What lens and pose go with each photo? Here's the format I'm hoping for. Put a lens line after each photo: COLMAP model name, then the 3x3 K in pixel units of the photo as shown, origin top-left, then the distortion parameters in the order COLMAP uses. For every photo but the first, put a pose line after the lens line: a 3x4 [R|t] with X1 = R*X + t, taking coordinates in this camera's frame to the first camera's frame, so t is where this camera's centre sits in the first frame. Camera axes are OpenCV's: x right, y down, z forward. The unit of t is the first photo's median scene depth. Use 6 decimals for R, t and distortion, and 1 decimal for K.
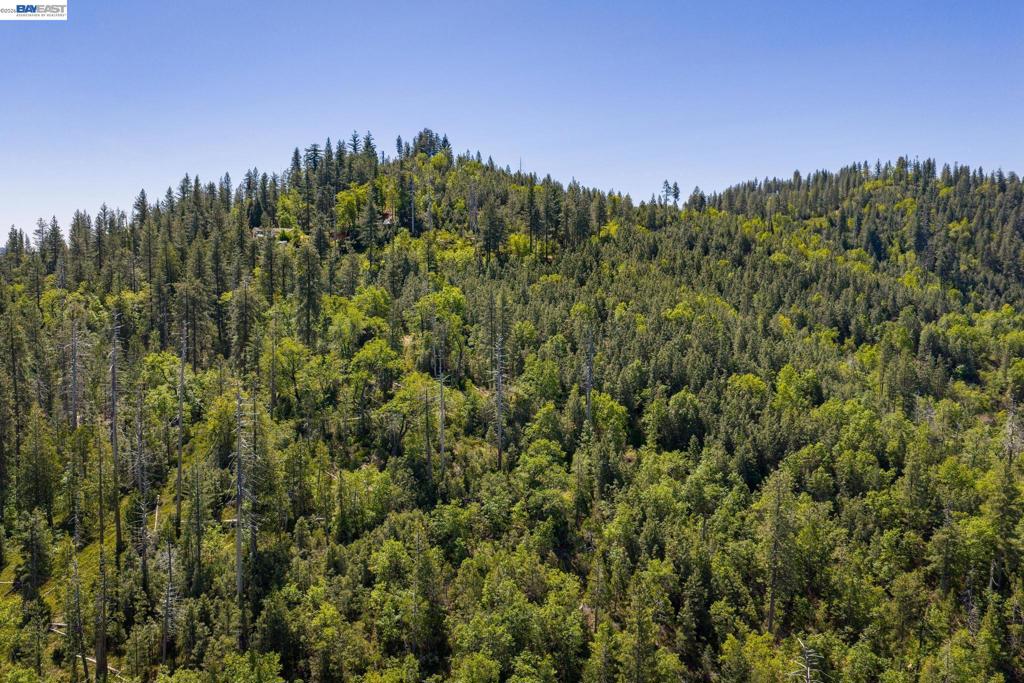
lens RADIAL K [[827.9, 0, 512.0], [0, 827.9, 341.5], [0, 0, 1]] dist [0.004633, -0.016004]
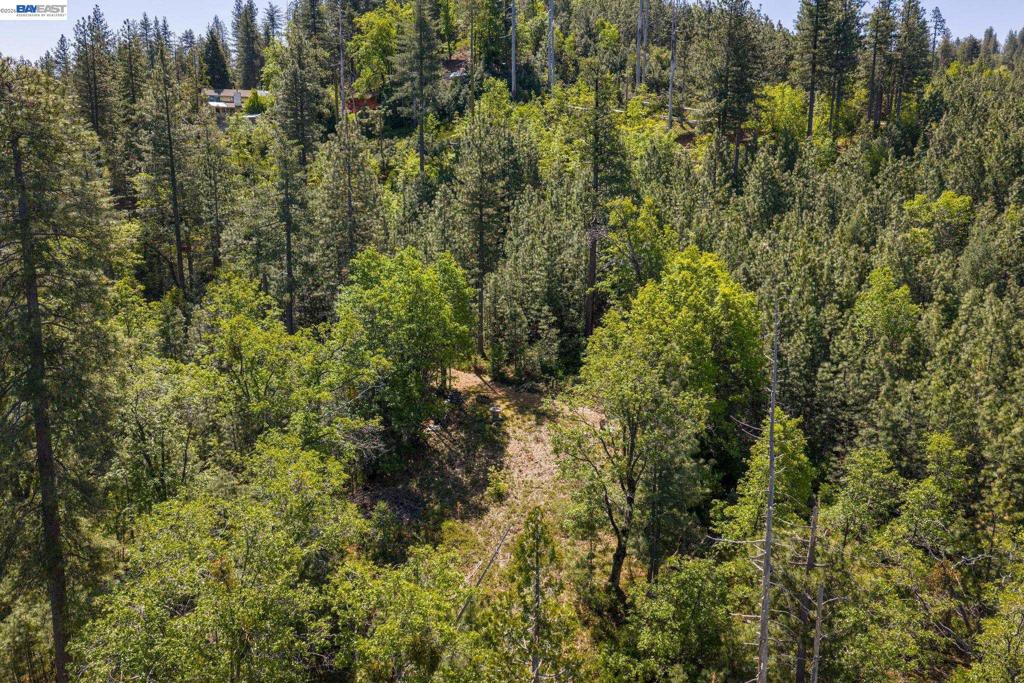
lens RADIAL K [[827.9, 0, 512.0], [0, 827.9, 341.5], [0, 0, 1]] dist [0.004633, -0.016004]
pose [[0.996562, 0.015975, -0.081298, -0.082349], [-0.005305, 0.991526, 0.129797, -0.053682], [0.082682, -0.128920, 0.988202, 0.532511]]
